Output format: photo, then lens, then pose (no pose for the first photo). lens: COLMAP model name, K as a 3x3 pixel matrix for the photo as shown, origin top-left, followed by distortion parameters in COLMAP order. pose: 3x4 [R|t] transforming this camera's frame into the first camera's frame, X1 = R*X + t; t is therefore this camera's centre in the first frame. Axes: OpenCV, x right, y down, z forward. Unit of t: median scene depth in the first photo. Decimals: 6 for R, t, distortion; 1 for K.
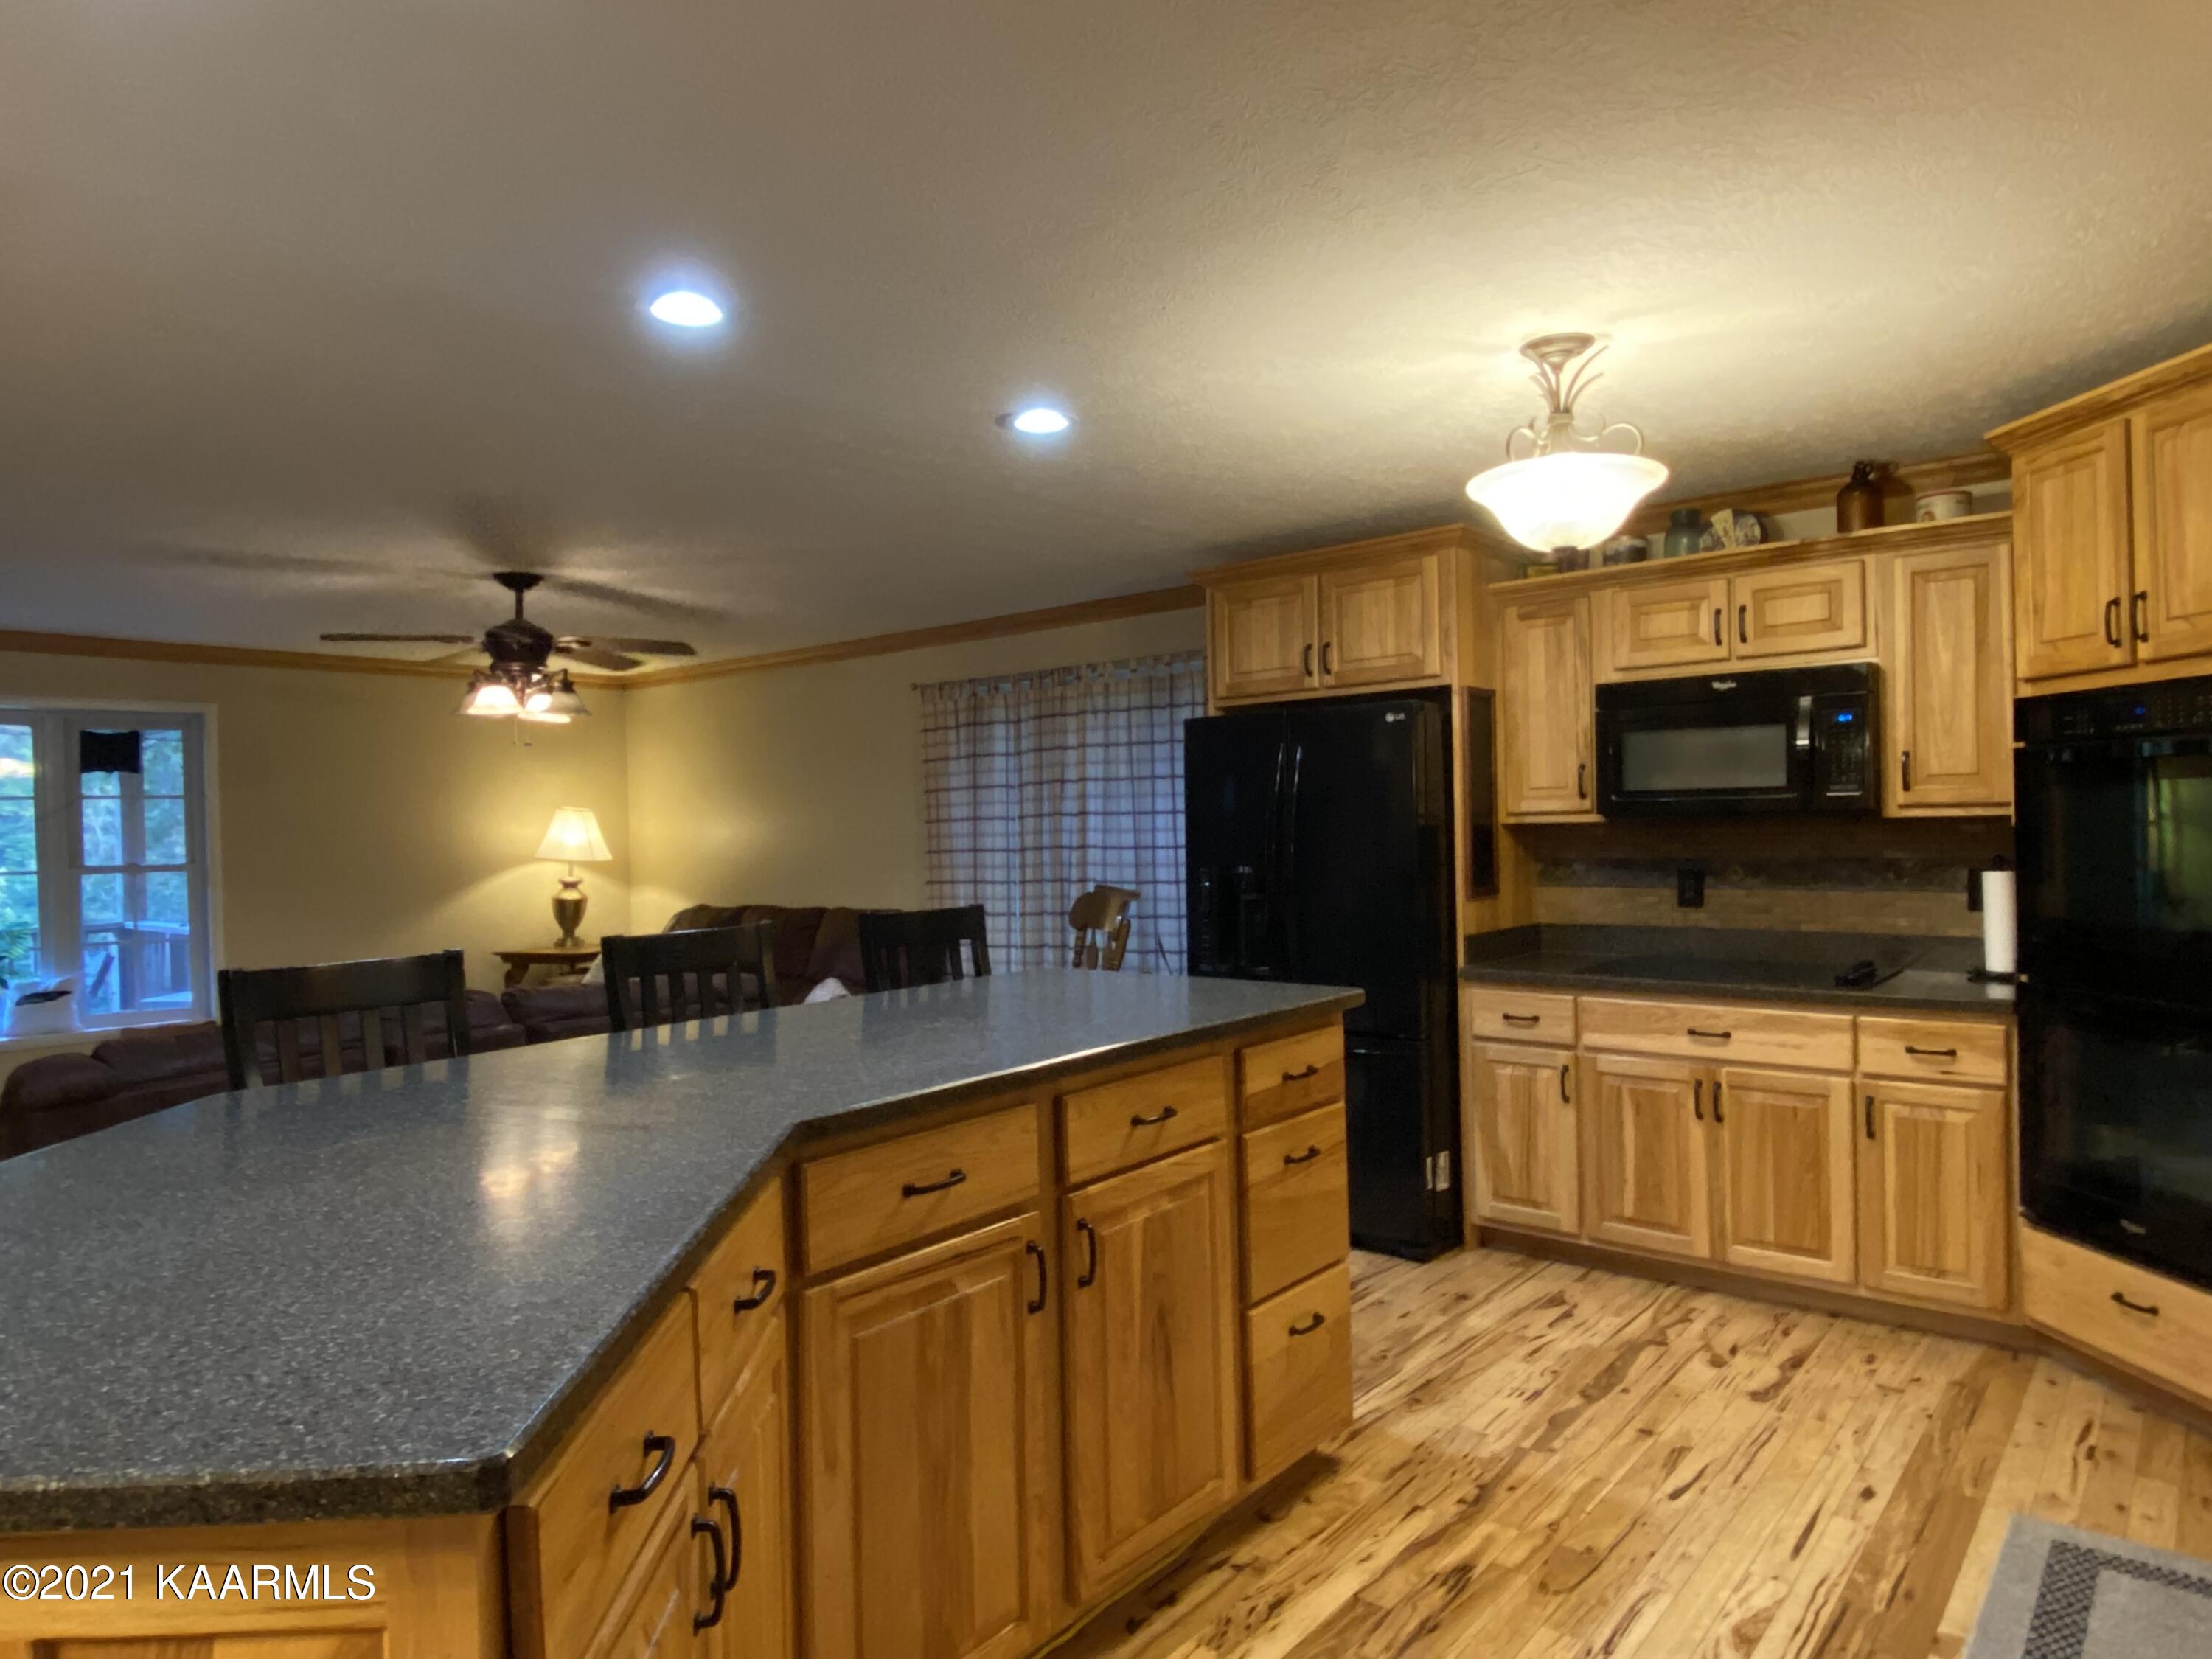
lens RADIAL K [[1325.9, 0, 1102.6], [0, 1325.9, 836.6], [0, 0, 1]] dist [-0.017059, -0.011710]
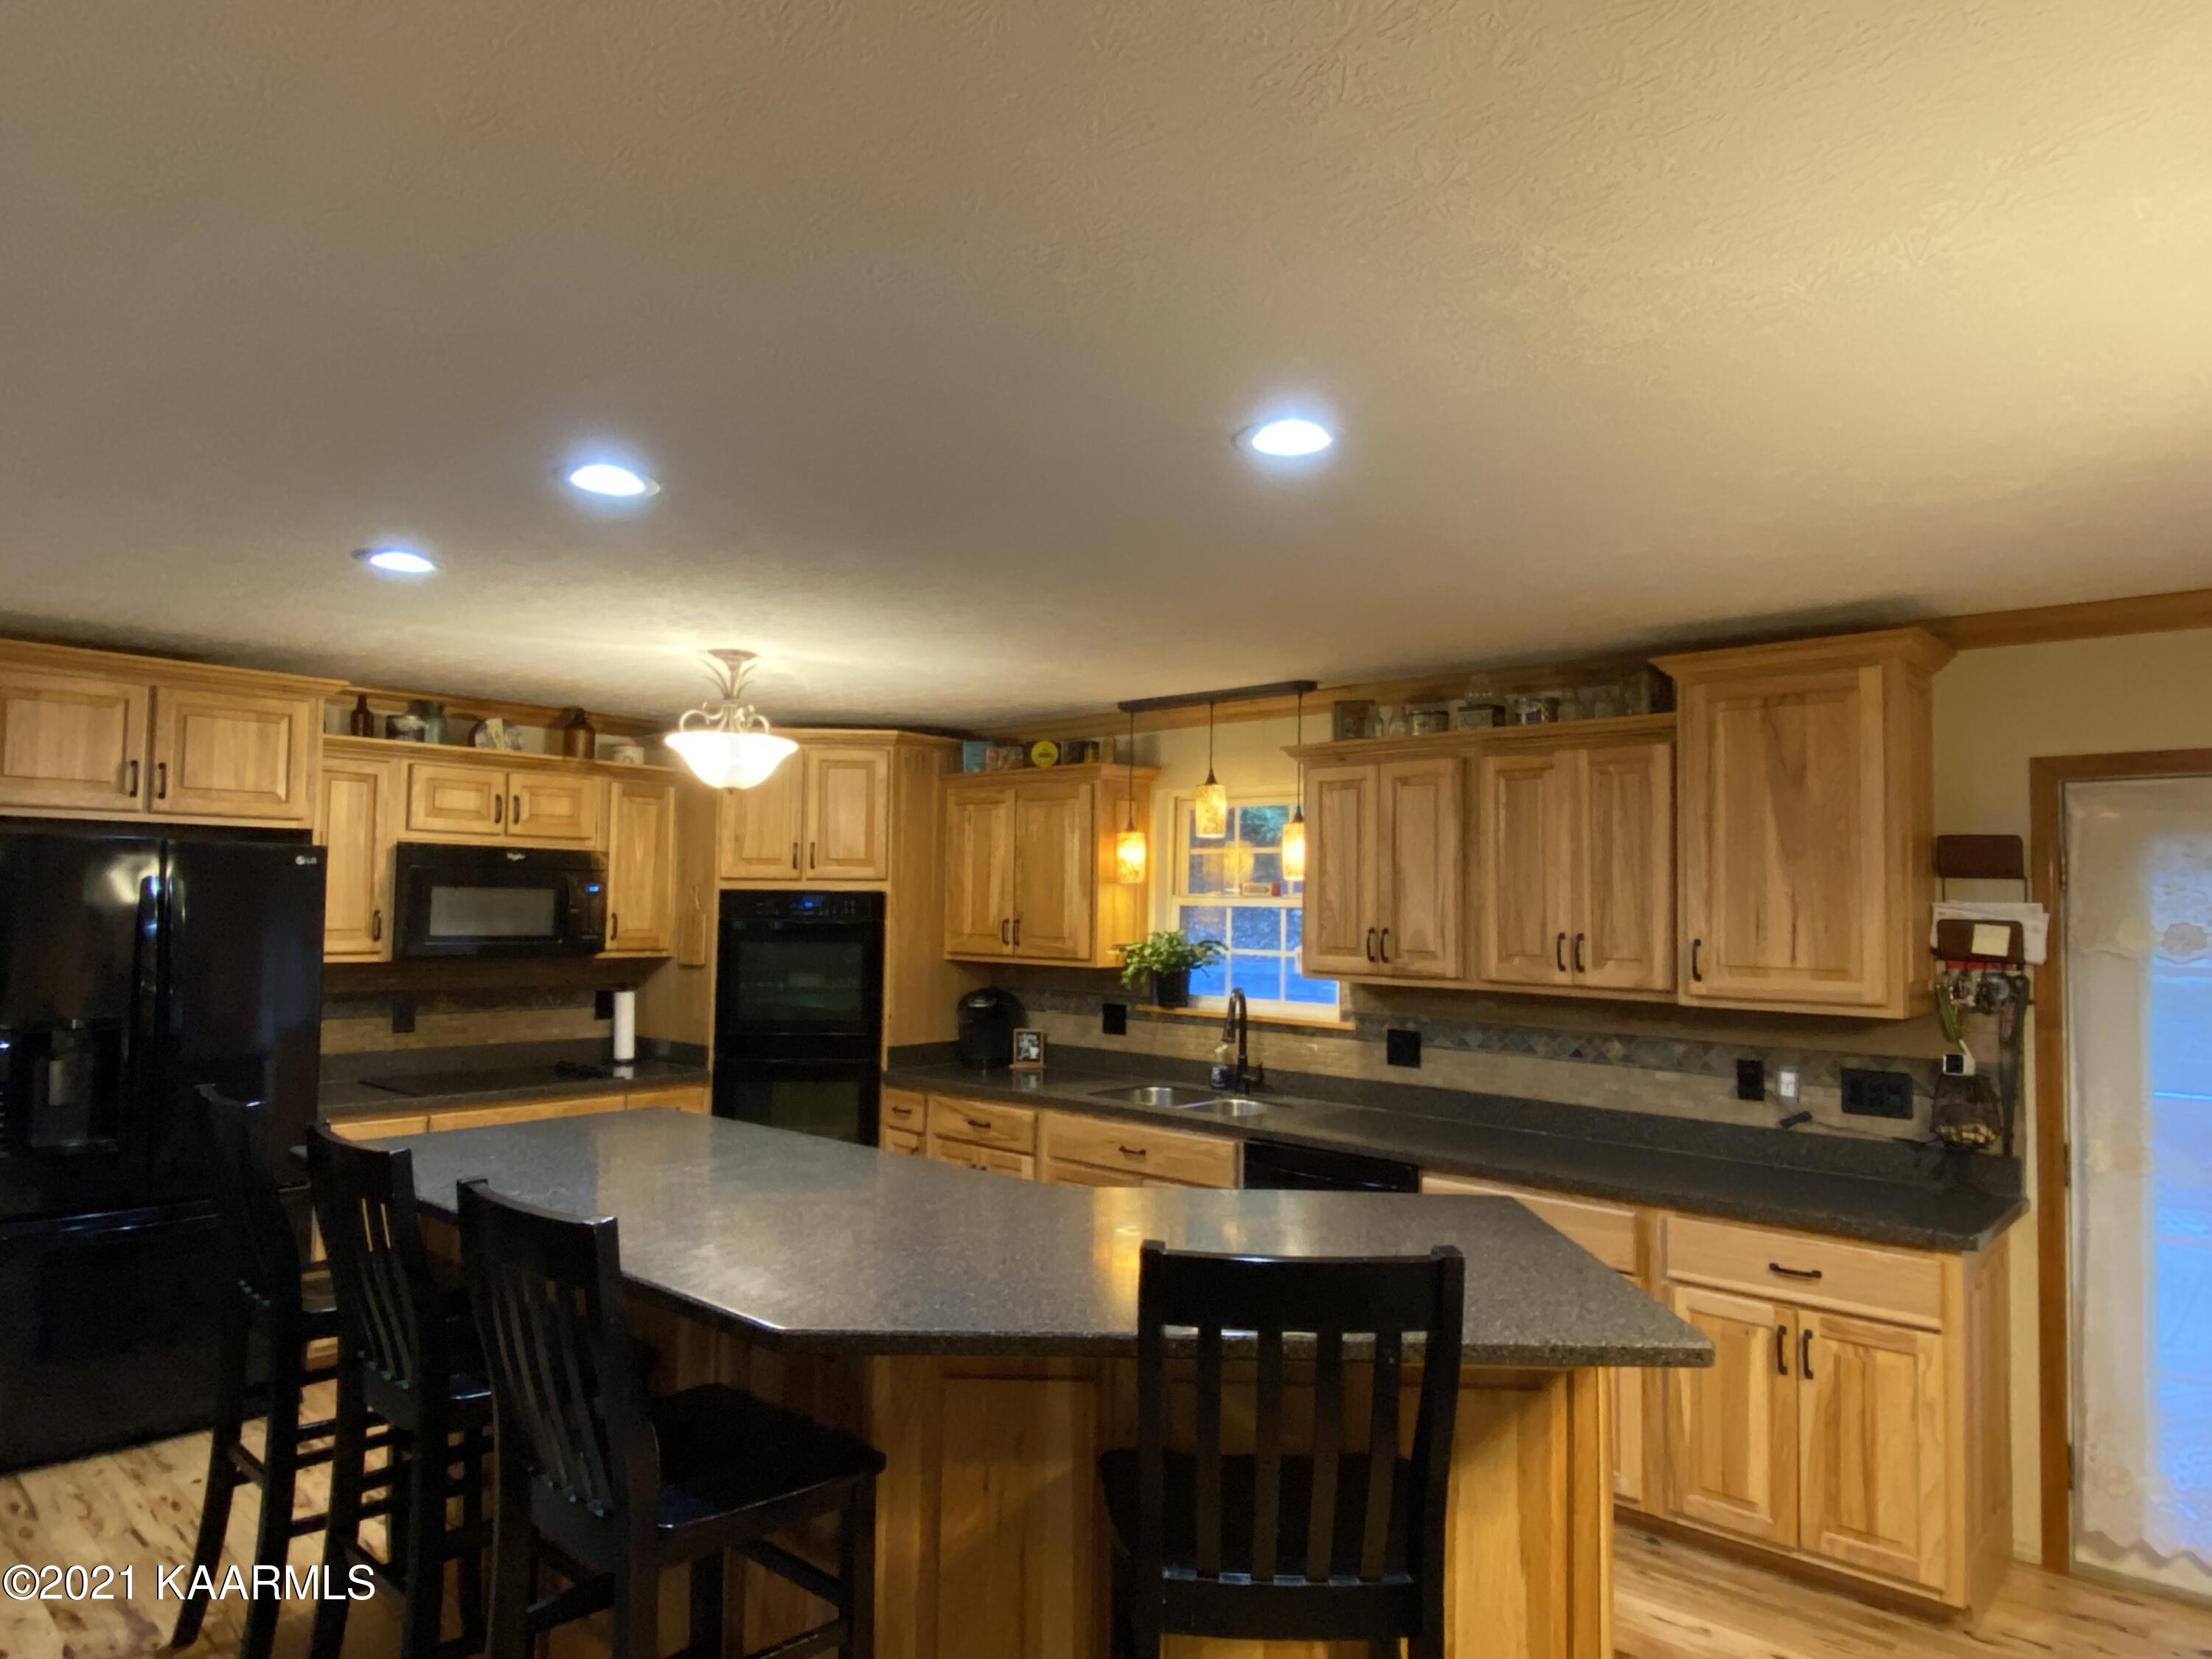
lens RADIAL K [[1325.9, 0, 1098.5], [0, 1325.9, 809.1], [0, 0, 1]] dist [-0.017059, -0.011710]
pose [[0.017213, 0.096789, 0.995156, -0.788790], [-0.003321, 0.995304, -0.096746, -0.035713], [-0.999846, -0.001639, 0.017453, 0.386908]]
